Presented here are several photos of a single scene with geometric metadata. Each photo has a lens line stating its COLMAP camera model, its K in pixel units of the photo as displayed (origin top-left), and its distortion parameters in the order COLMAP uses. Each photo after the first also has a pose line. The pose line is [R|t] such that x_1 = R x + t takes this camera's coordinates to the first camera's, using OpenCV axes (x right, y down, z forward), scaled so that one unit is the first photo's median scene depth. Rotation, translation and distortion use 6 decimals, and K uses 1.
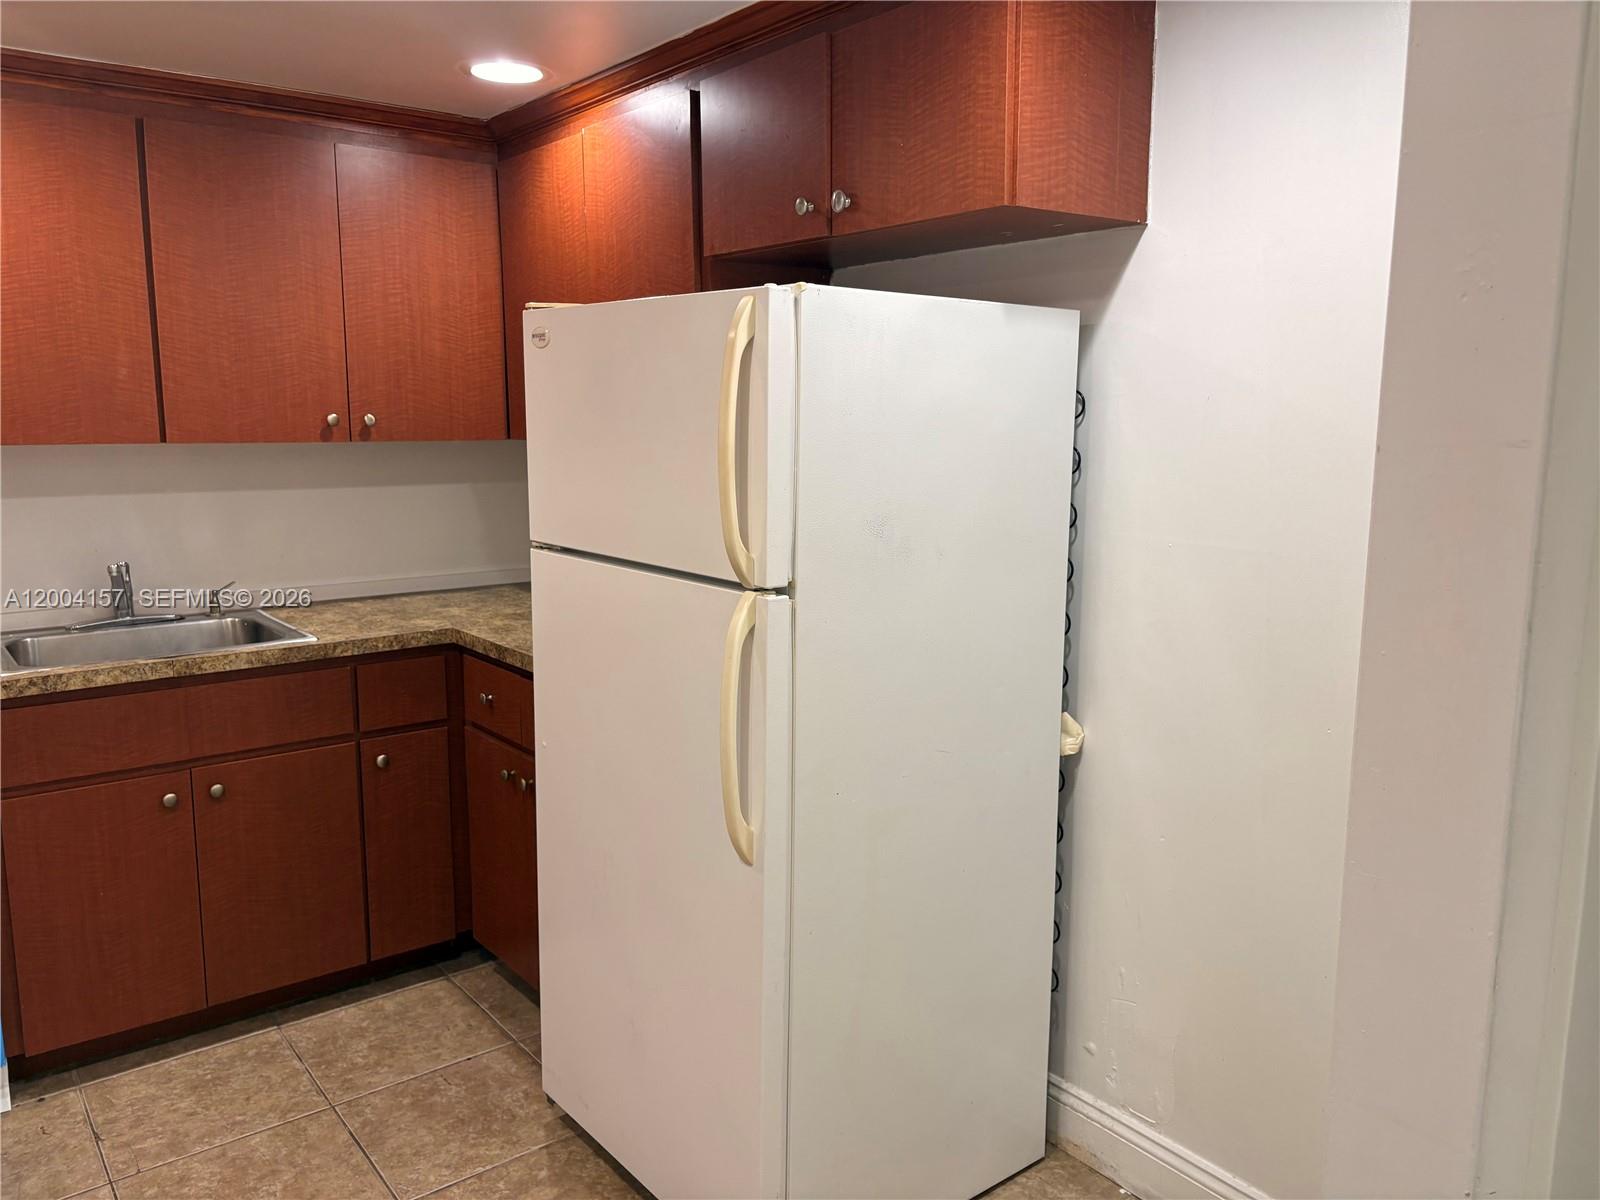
lens RADIAL K [[1189.8, 0, 820.6], [0, 1189.8, 600.5], [0, 0, 1]] dist [0.052135, -0.074822]
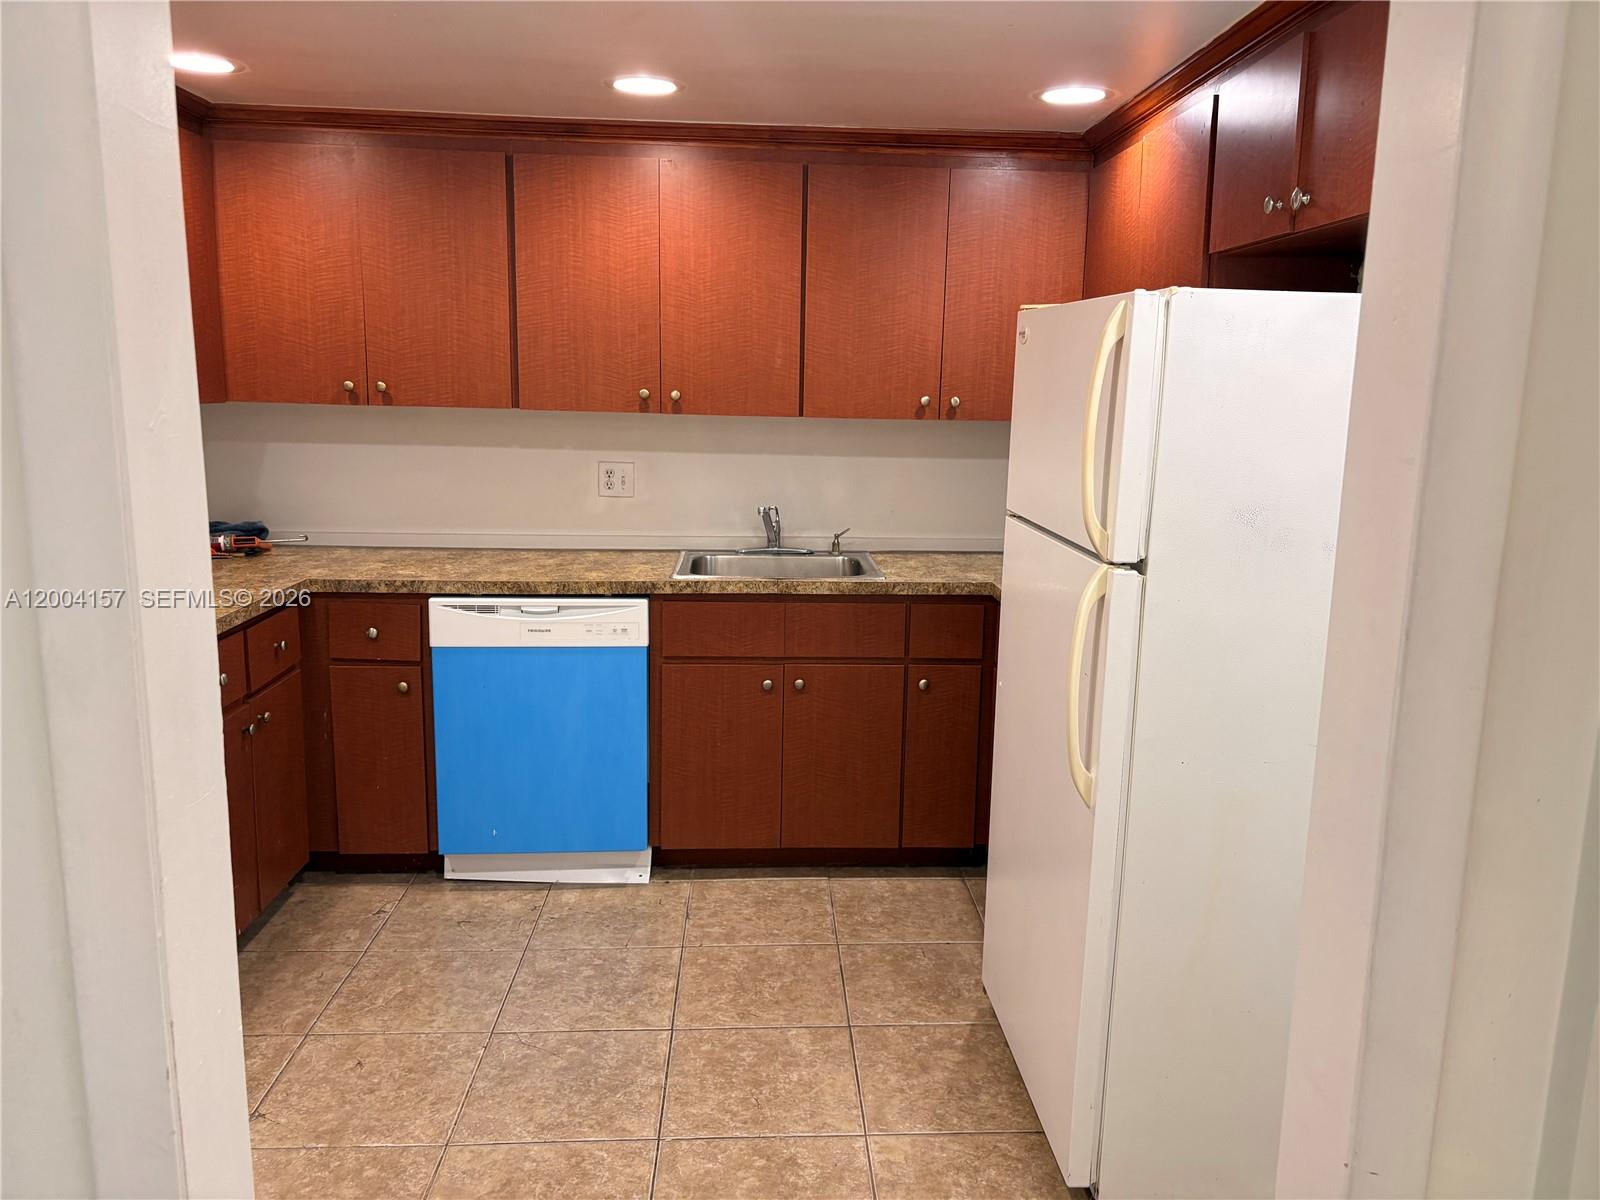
lens RADIAL K [[1197.5, 0, 831.6], [0, 1197.5, 599.7], [0, 0, 1]] dist [0.103863, -0.245315]
pose [[0.815439, 0.117345, -0.566824, 0.250752], [-0.108105, 0.992880, 0.050027, -0.002250], [0.568659, 0.020482, 0.822318, -0.053693]]
